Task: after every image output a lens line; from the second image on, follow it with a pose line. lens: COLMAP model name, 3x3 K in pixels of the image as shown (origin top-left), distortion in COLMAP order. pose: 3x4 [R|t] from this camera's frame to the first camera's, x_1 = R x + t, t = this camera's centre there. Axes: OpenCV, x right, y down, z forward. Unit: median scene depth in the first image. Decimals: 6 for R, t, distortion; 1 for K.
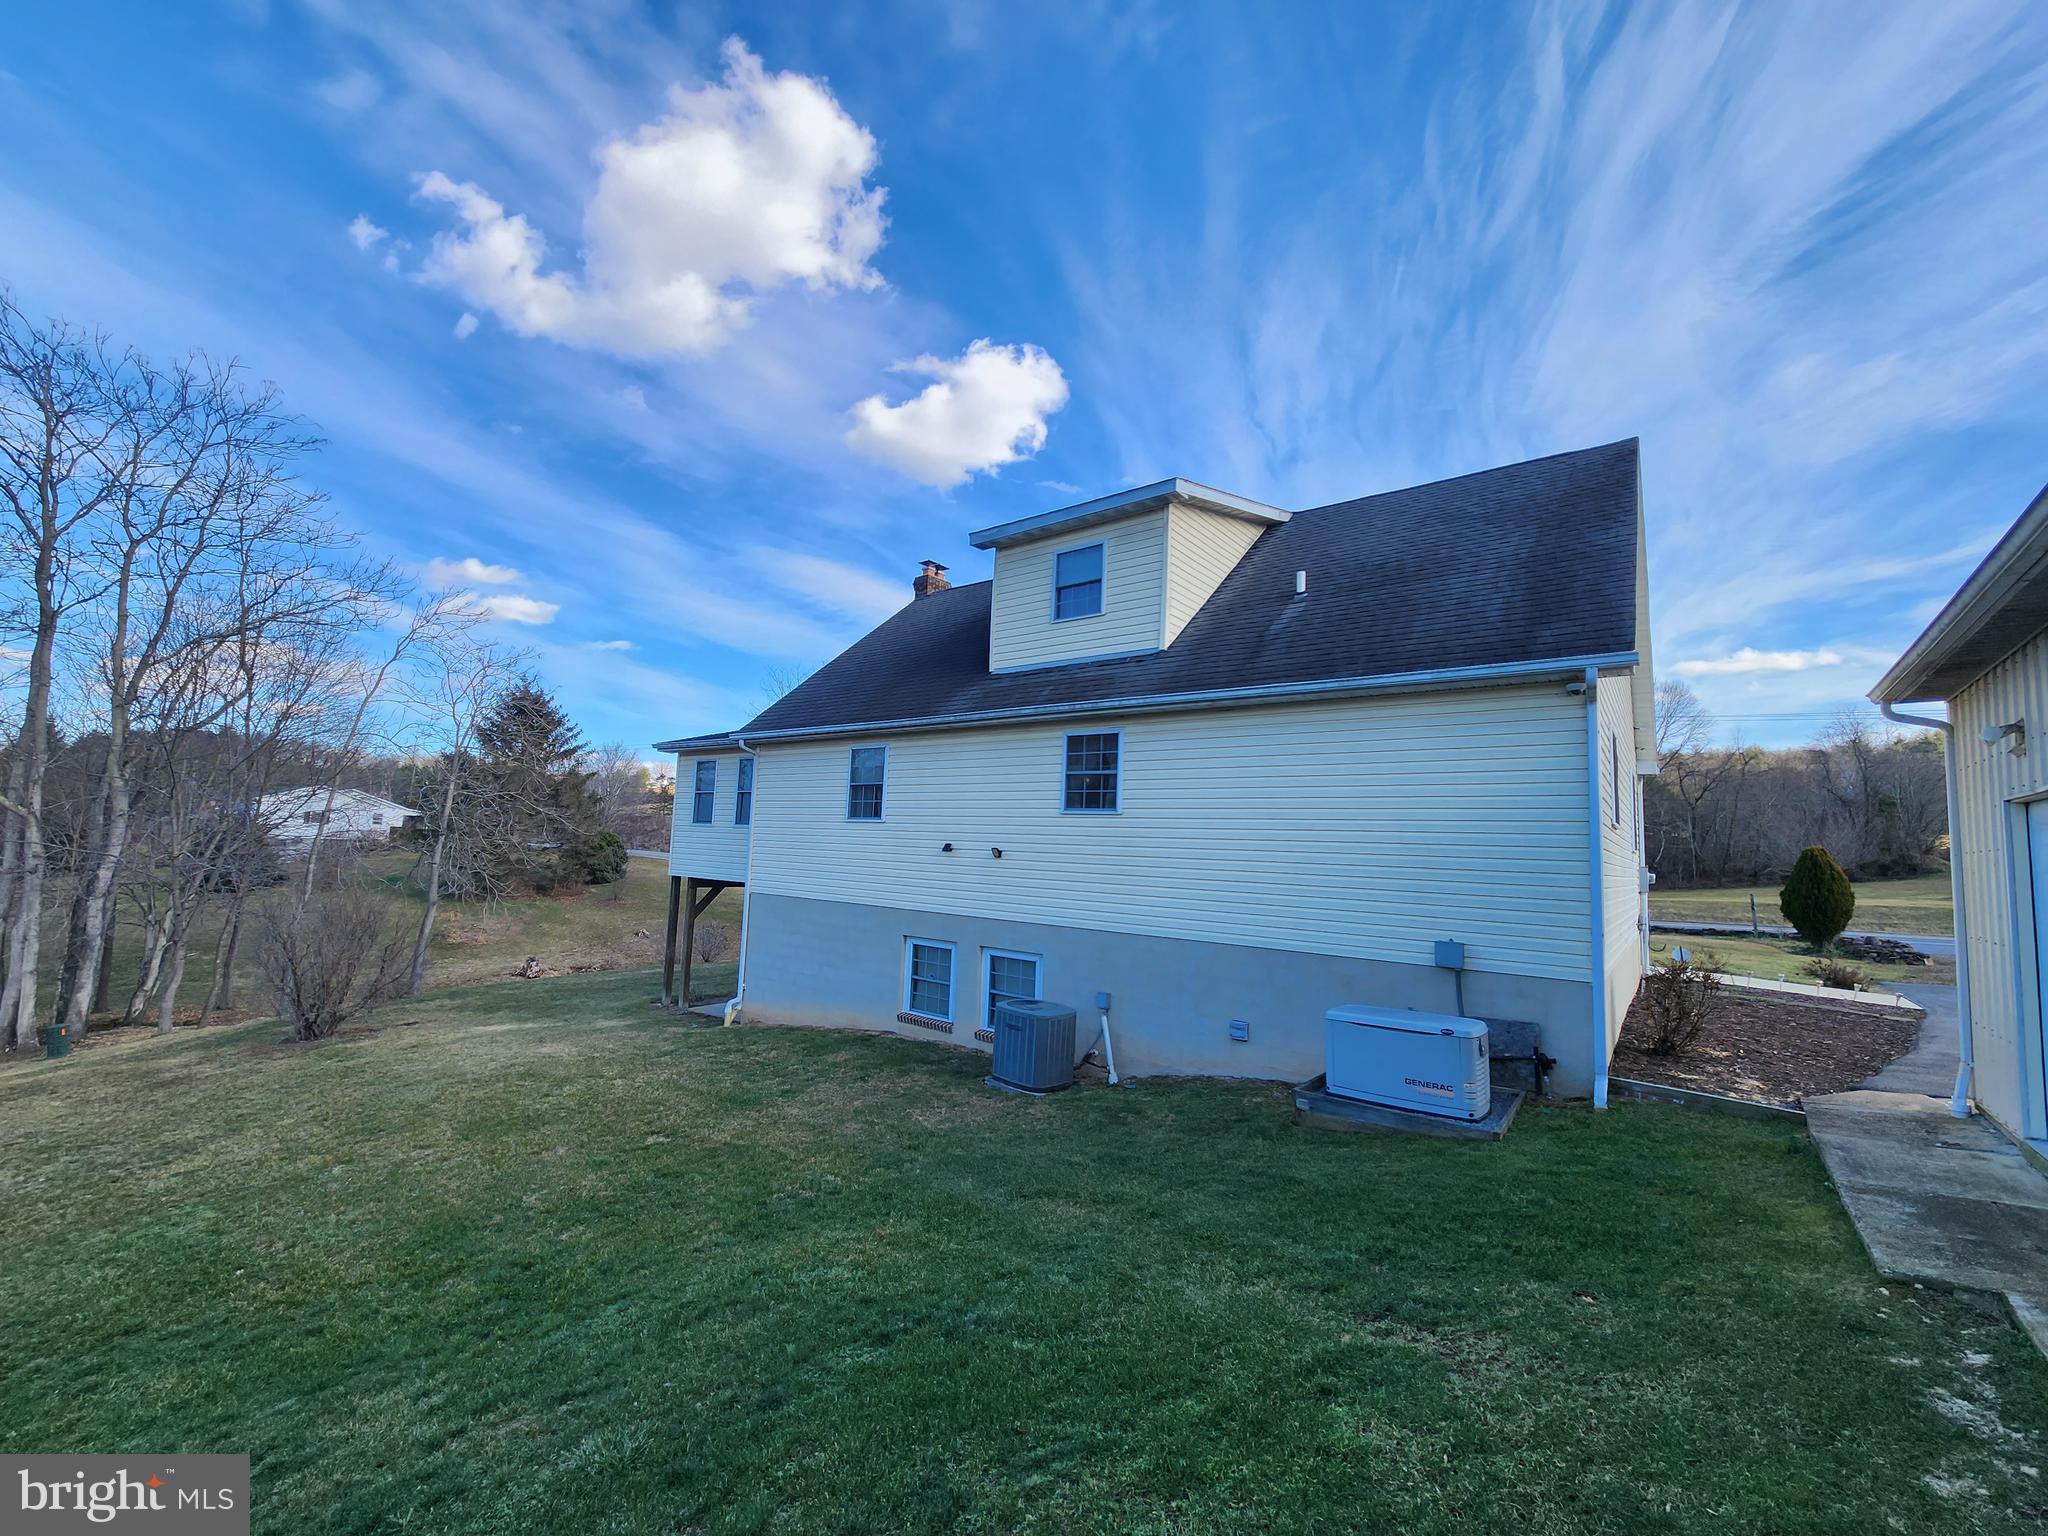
lens RADIAL K [[827.9, 0, 1006.4], [0, 827.9, 768.2], [0, 0, 1]] dist [0.001087, -0.000061]
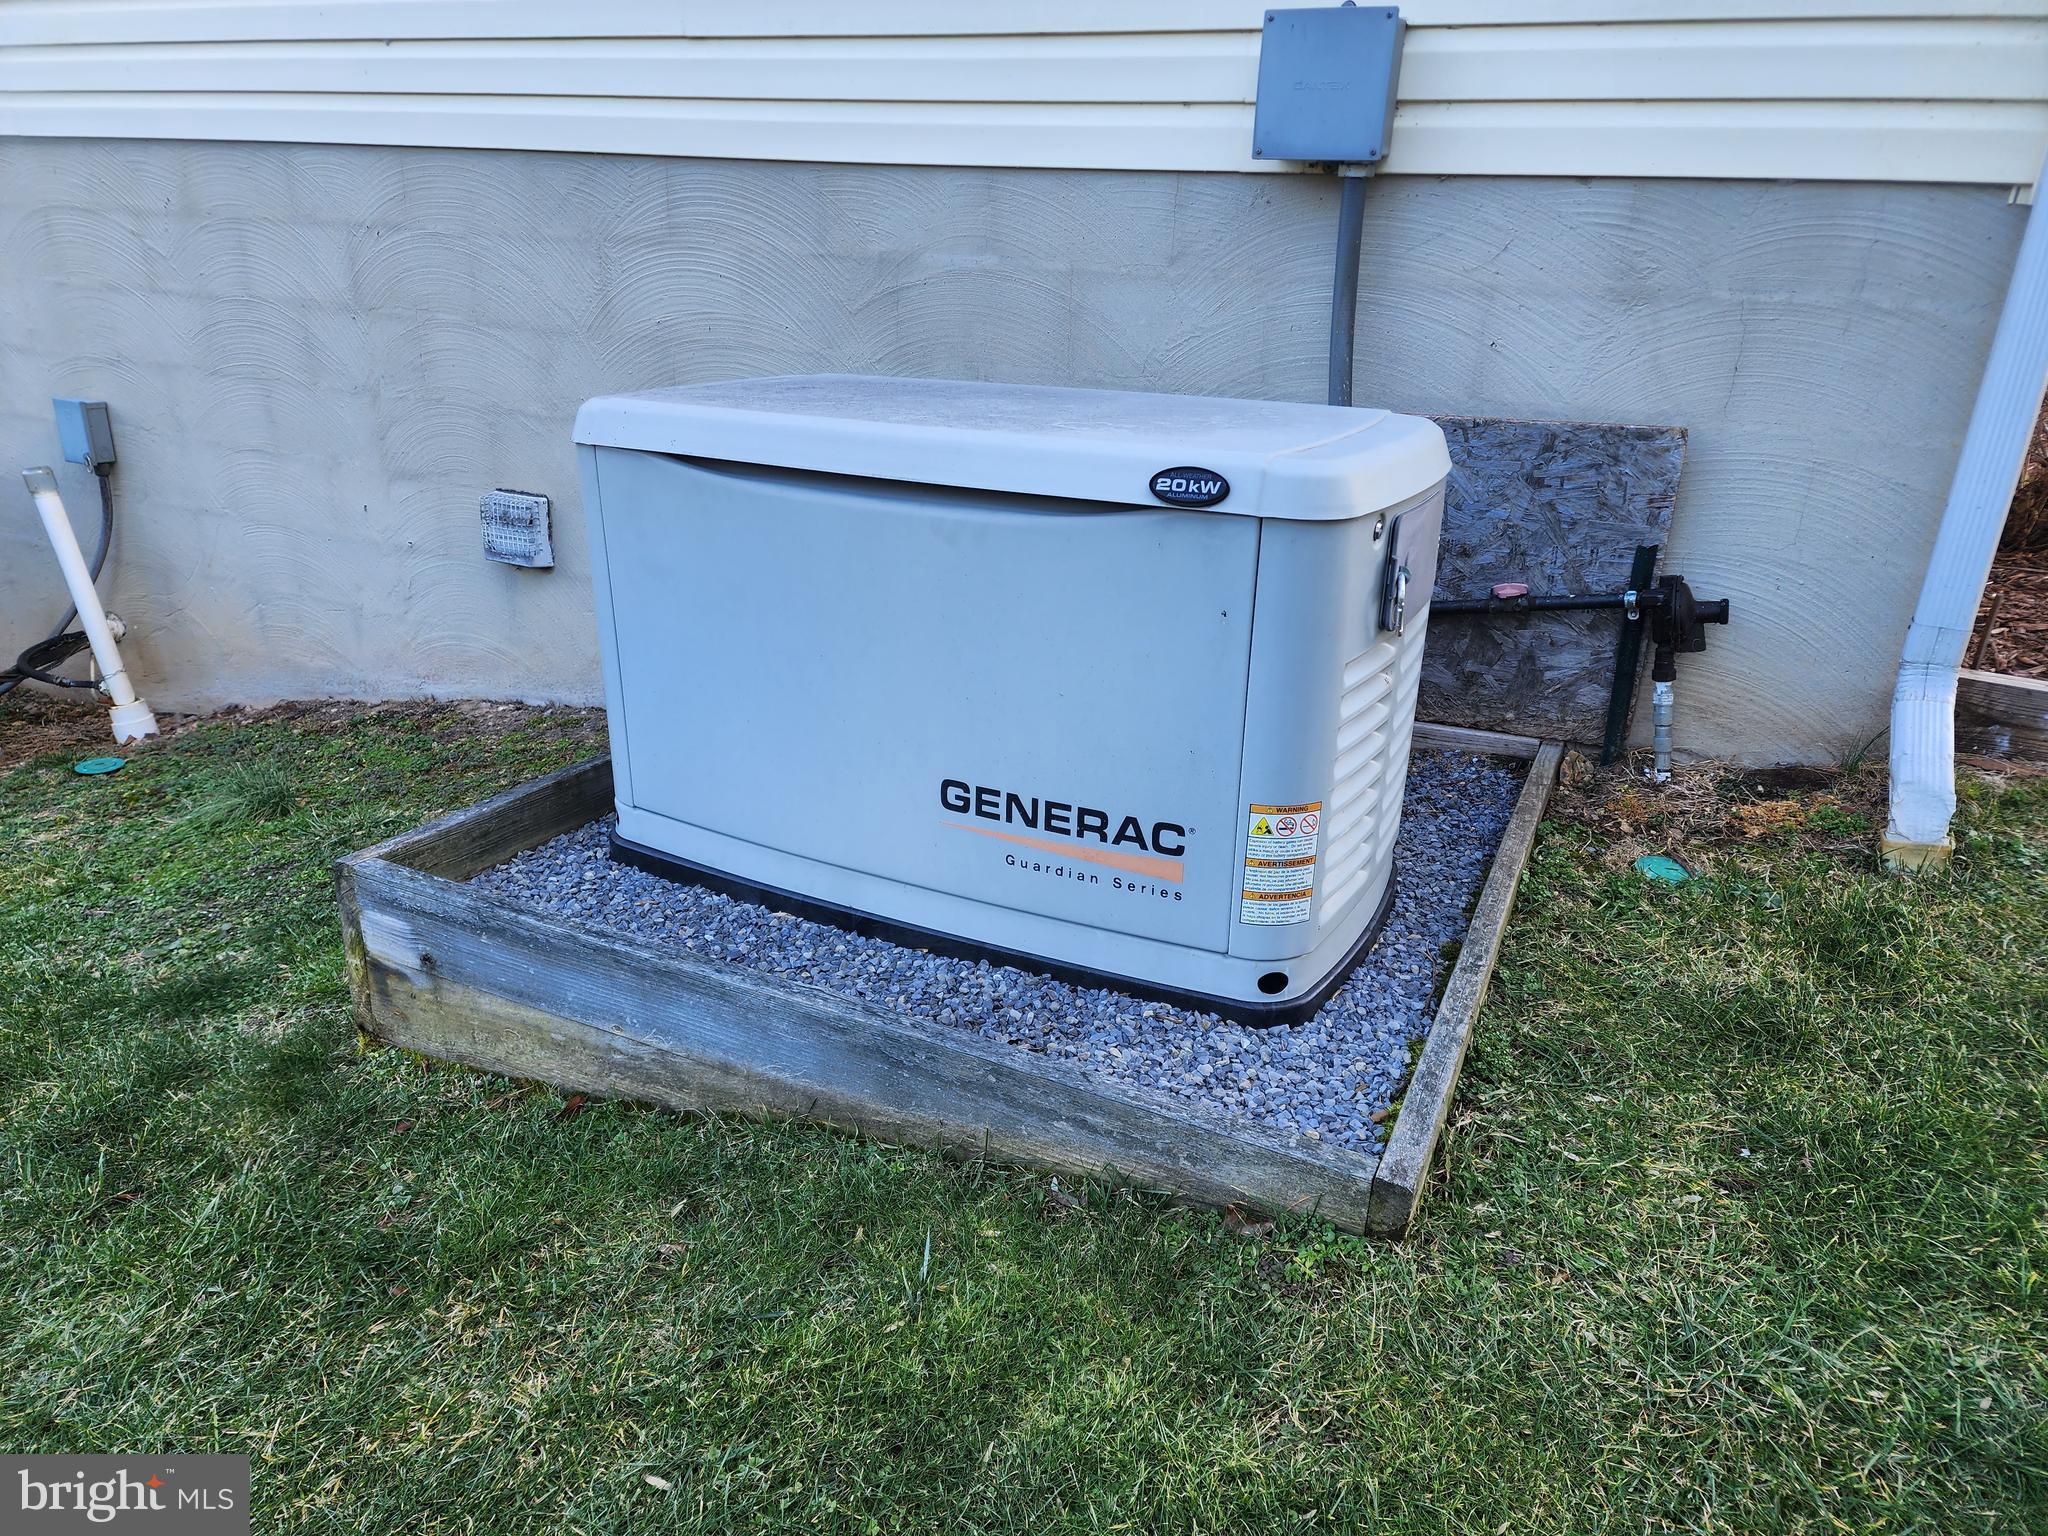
lens RADIAL K [[1336.1, 0, 1015.9], [0, 1336.1, 763.0], [0, 0, 1]] dist [0.100161, -0.086617]
pose [[0.975852, -0.079702, 0.203374, 0.416753], [-0.022304, 0.889832, 0.455743, 0.235414], [-0.217293, -0.449274, 0.866566, 0.722947]]
